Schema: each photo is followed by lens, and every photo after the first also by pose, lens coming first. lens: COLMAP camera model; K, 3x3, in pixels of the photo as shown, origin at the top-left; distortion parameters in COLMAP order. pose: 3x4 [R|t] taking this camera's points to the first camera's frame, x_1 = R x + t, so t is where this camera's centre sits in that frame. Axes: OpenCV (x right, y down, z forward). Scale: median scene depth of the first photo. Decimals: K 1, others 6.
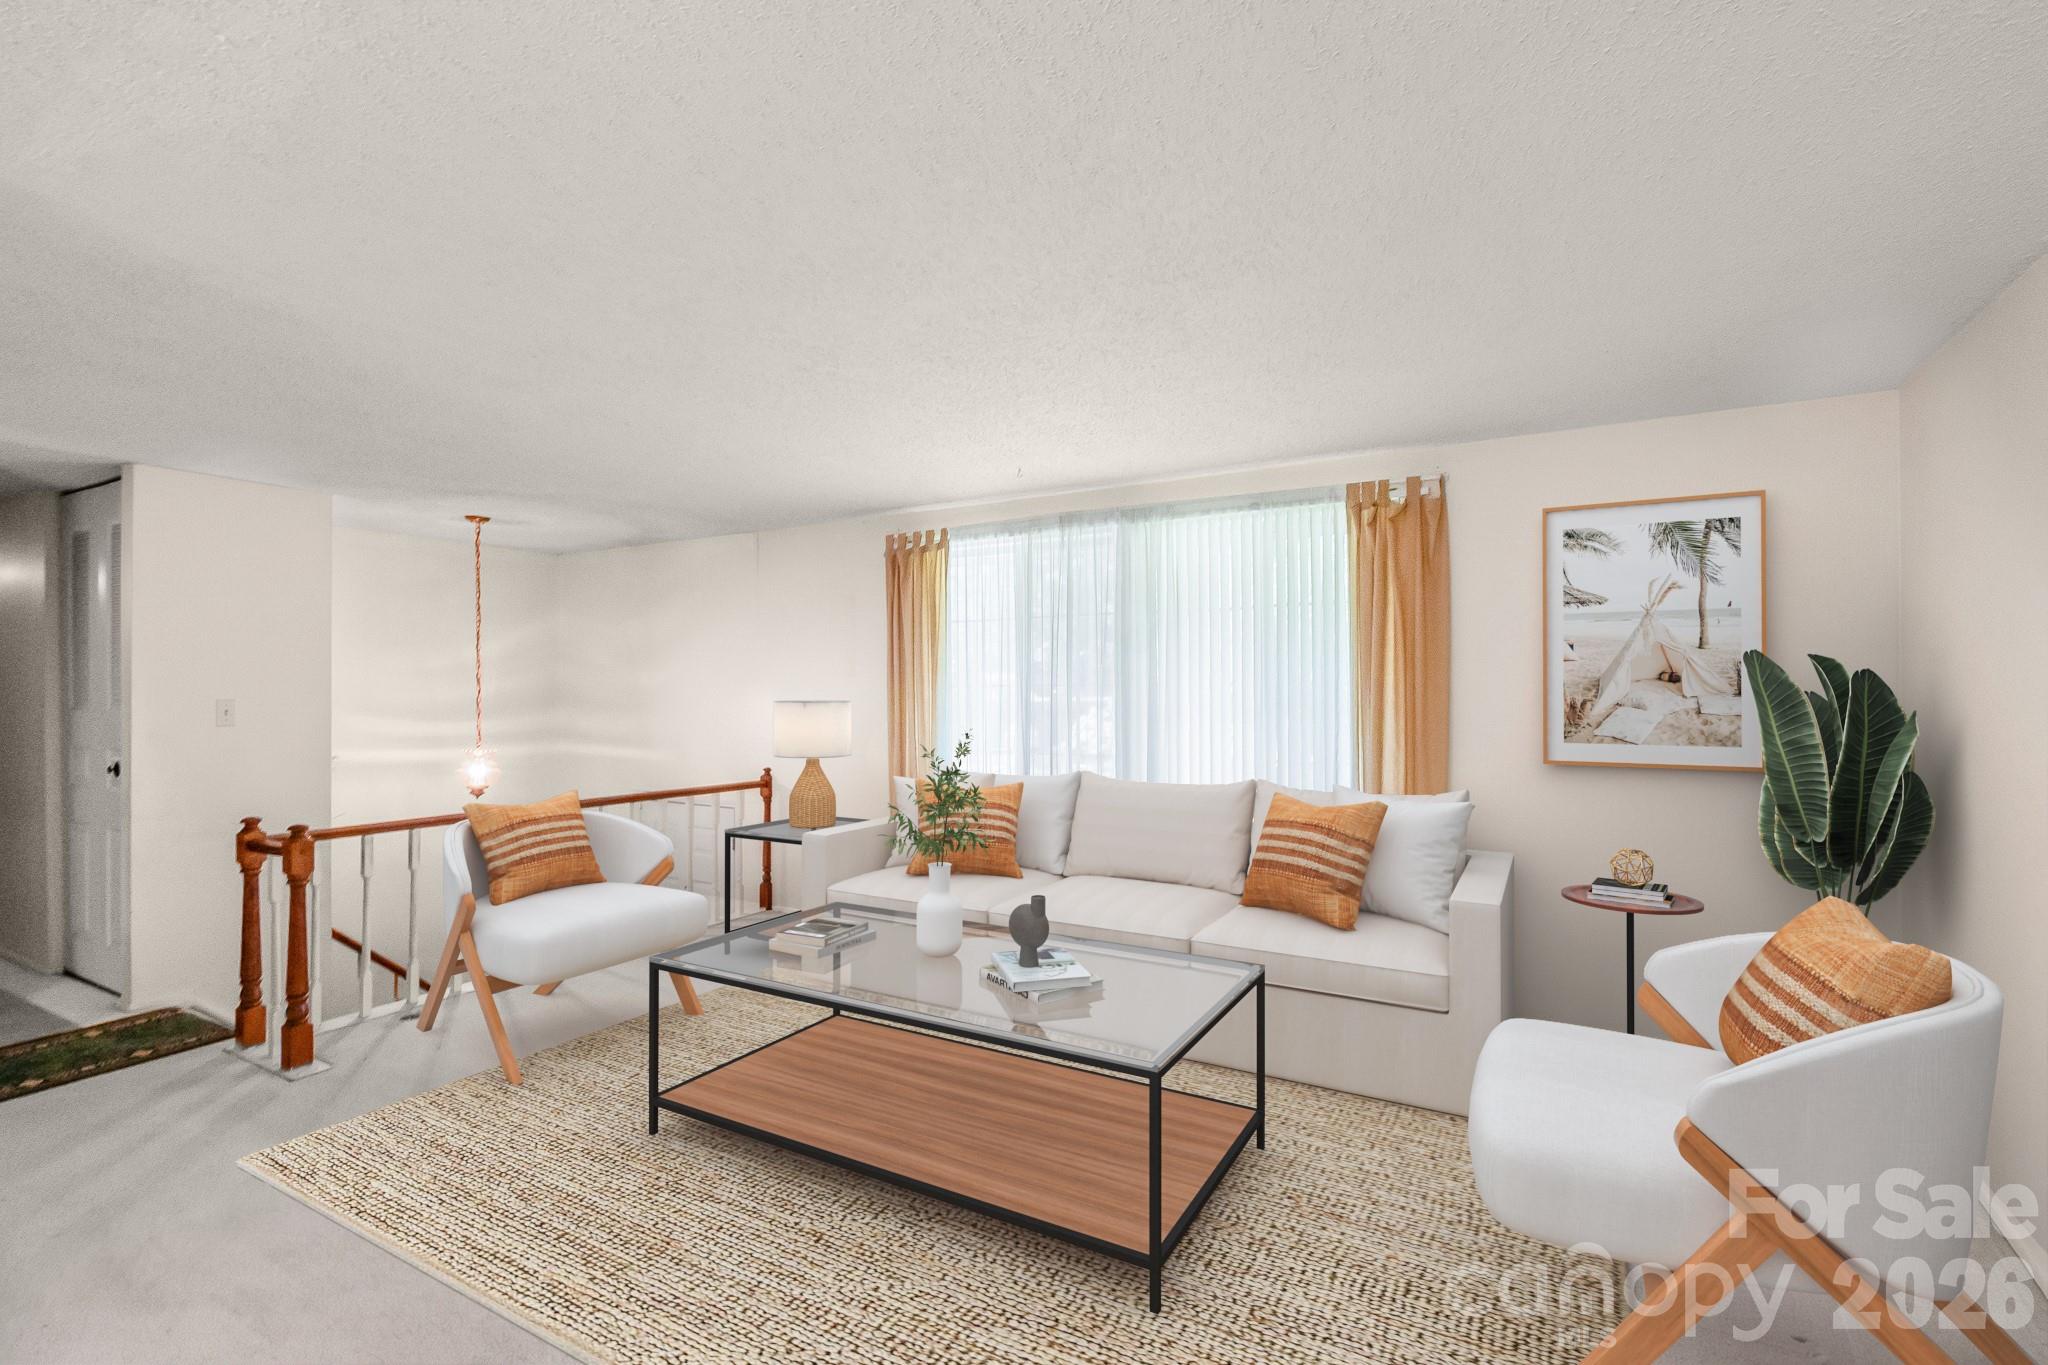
lens RADIAL K [[929.4, 0, 1019.3], [0, 929.4, 693.0], [0, 0, 1]] dist [0.001418, 0.000468]
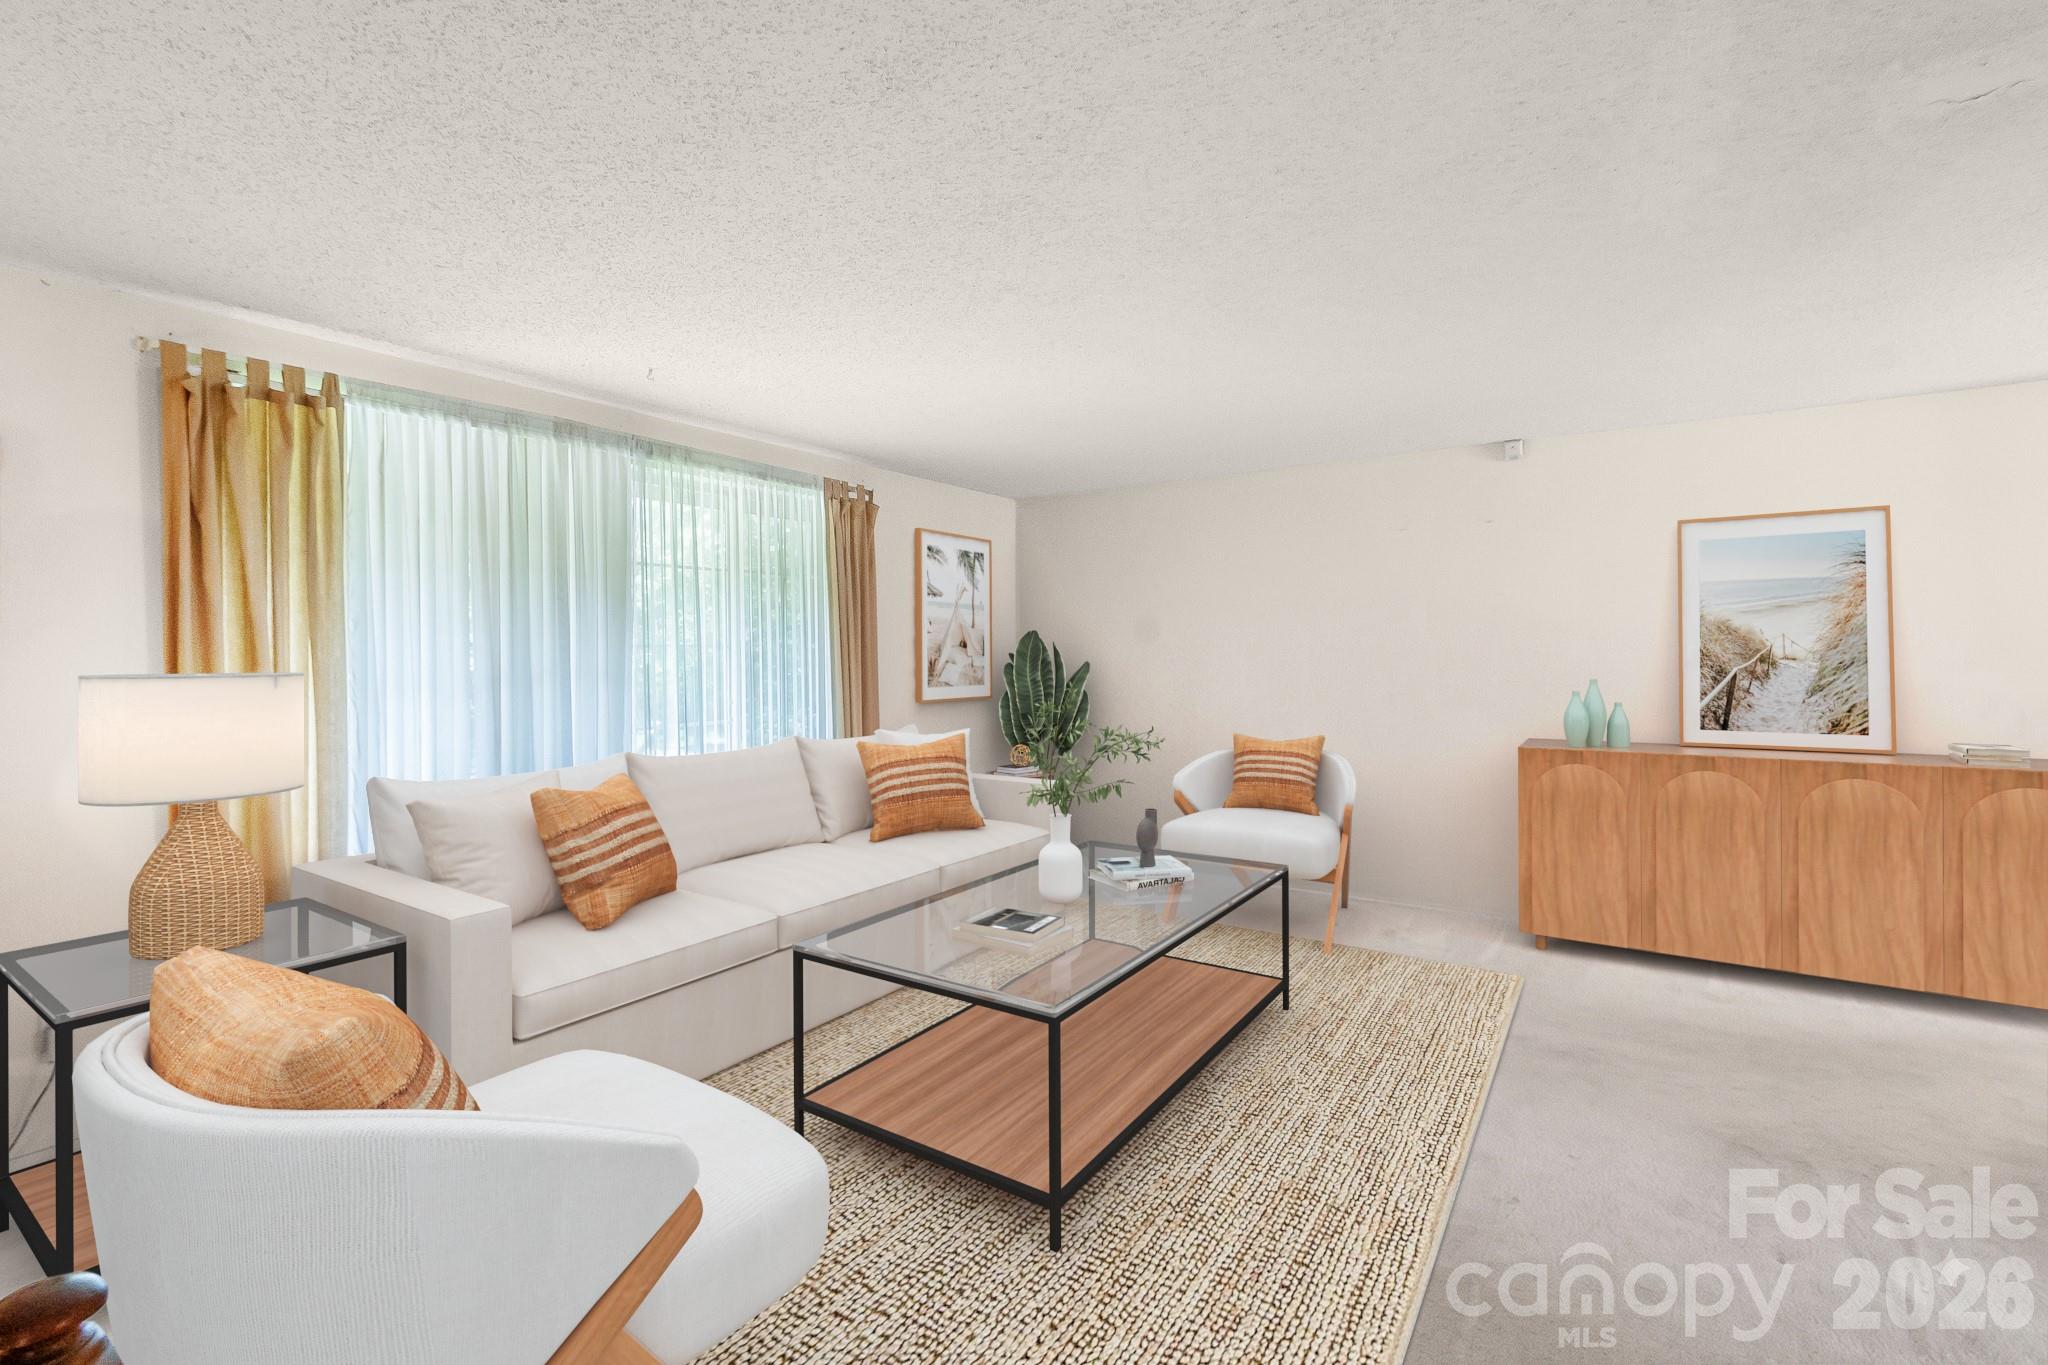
lens RADIAL K [[929.4, 0, 994.2], [0, 929.4, 656.1], [0, 0, 1]] dist [0.001418, 0.000468]
pose [[0.074764, -0.001236, 0.997200, -0.916278], [0.012820, 0.999918, 0.000279, 0.004187], [-0.997119, 0.012763, 0.074774, 0.801996]]
